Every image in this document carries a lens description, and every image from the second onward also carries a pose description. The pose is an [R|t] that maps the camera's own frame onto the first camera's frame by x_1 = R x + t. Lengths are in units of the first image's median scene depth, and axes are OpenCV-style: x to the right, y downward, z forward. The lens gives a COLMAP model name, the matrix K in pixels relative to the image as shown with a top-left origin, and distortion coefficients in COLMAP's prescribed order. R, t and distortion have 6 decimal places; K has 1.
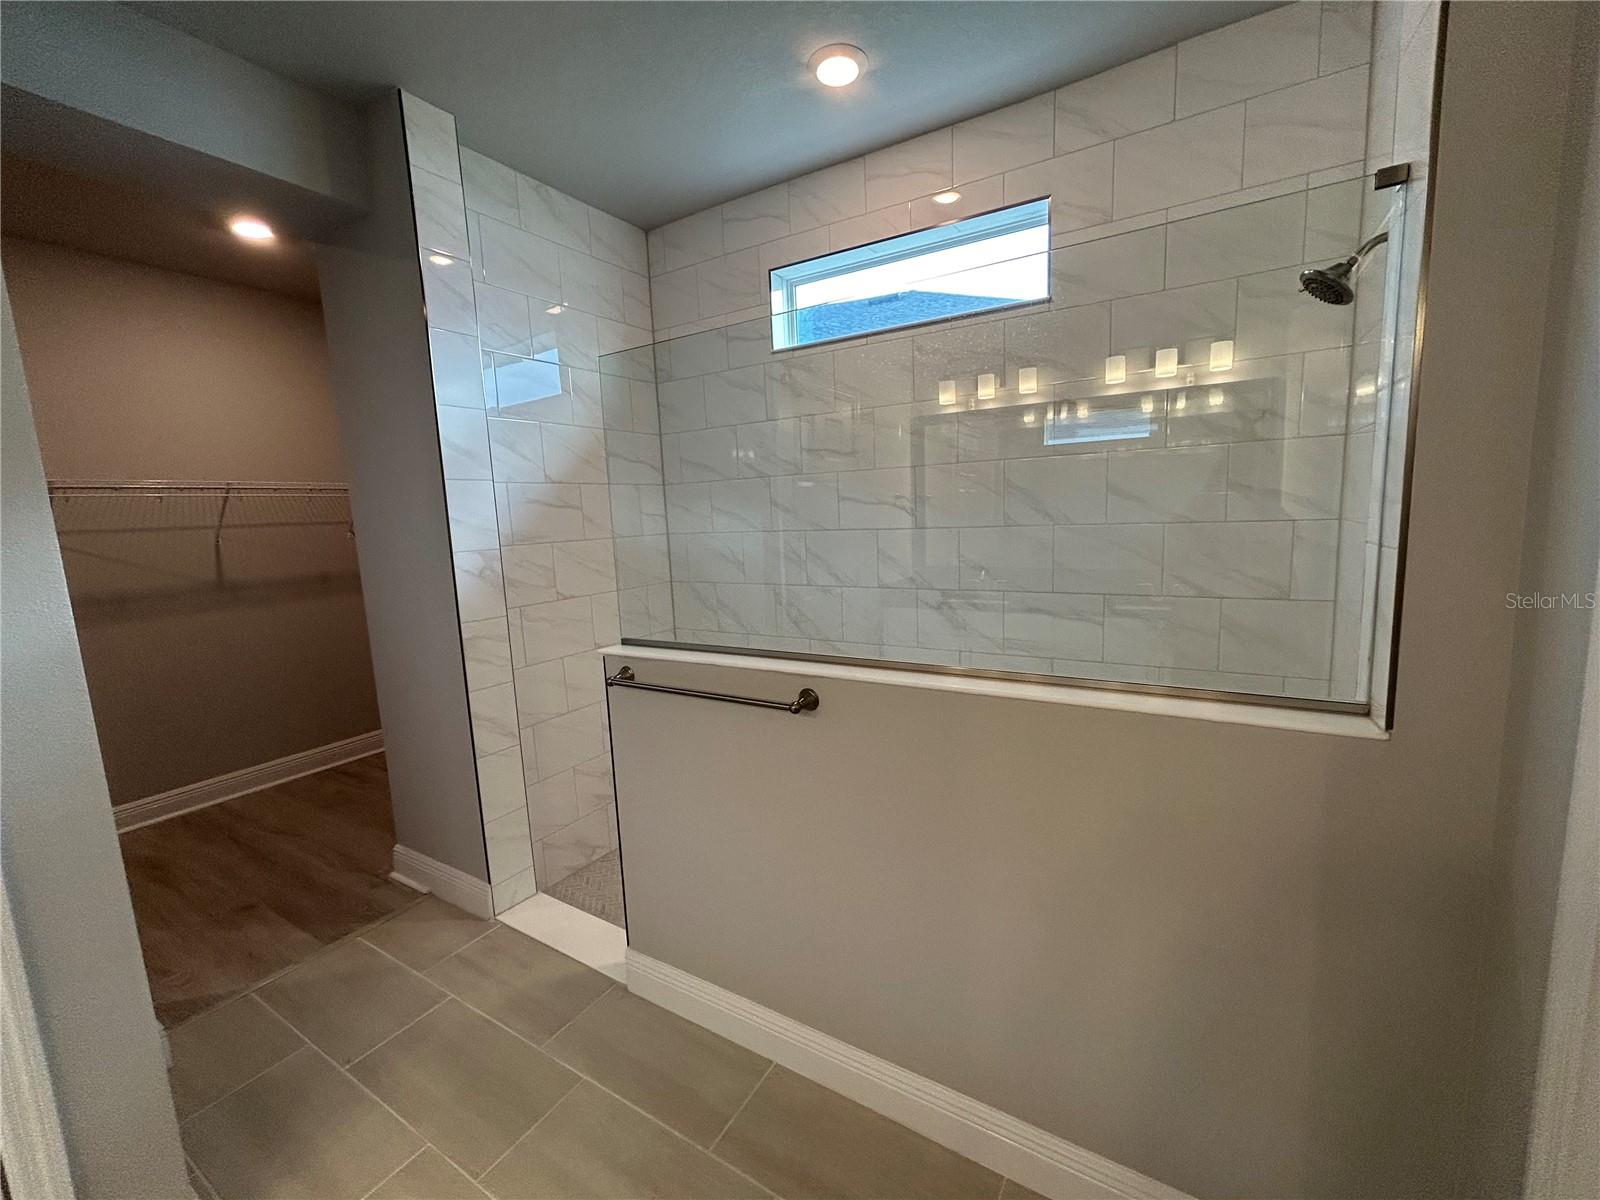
lens RADIAL K [[643.9, 0, 806.3], [0, 643.9, 601.9], [0, 0, 1]] dist [-0.000099, 0.001088]
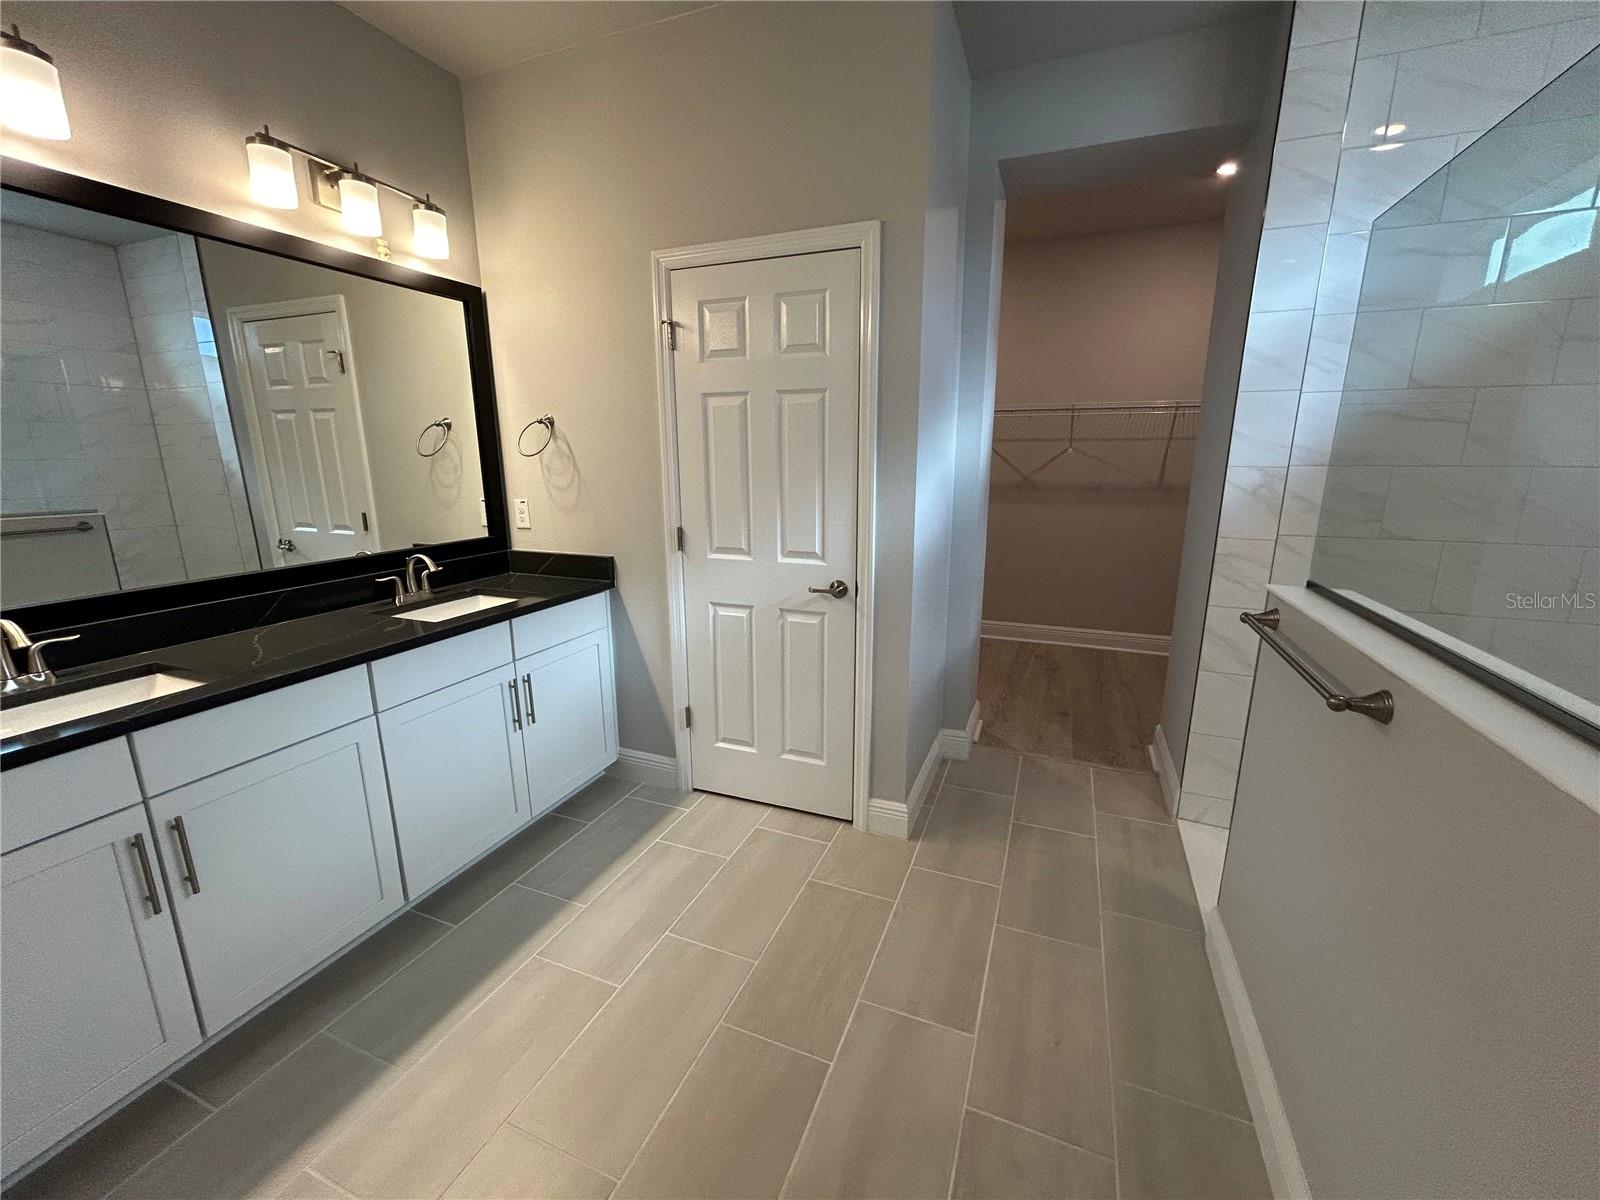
lens RADIAL K [[643.9, 0, 805.4], [0, 643.9, 596.4], [0, 0, 1]] dist [-0.000099, 0.001088]
pose [[0.148011, 0.253225, -0.956018, 0.351458], [-0.142281, 0.962061, 0.232797, -0.021078], [0.978698, 0.101566, 0.178424, 0.179922]]
